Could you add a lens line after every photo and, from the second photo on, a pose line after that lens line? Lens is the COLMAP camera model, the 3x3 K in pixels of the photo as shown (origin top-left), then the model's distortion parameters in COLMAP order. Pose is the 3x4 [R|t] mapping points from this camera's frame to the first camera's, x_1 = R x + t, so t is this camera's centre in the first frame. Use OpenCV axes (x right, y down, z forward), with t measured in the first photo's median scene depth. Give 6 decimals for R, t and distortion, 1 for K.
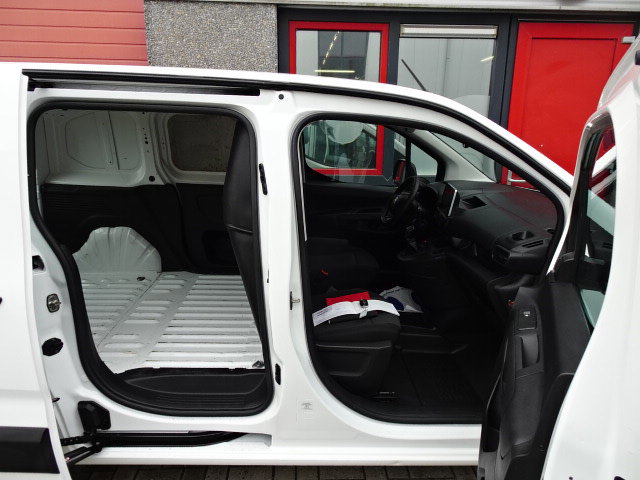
lens RADIAL K [[460.8, 0, 321.8], [0, 460.8, 240.6], [0, 0, 1]] dist [0.011918, -0.001491]
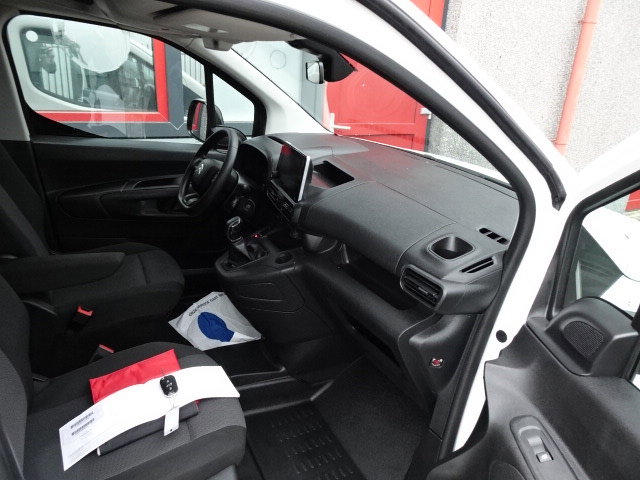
lens RADIAL K [[442.8, 0, 321.1], [0, 442.8, 264.8], [0, 0, 1]] dist [-0.001184, -0.001476]
pose [[0.899189, -0.132869, 0.416900, 0.046281], [0.054861, 0.979497, 0.193845, -0.072648], [-0.434108, -0.151432, 0.888042, 0.419131]]
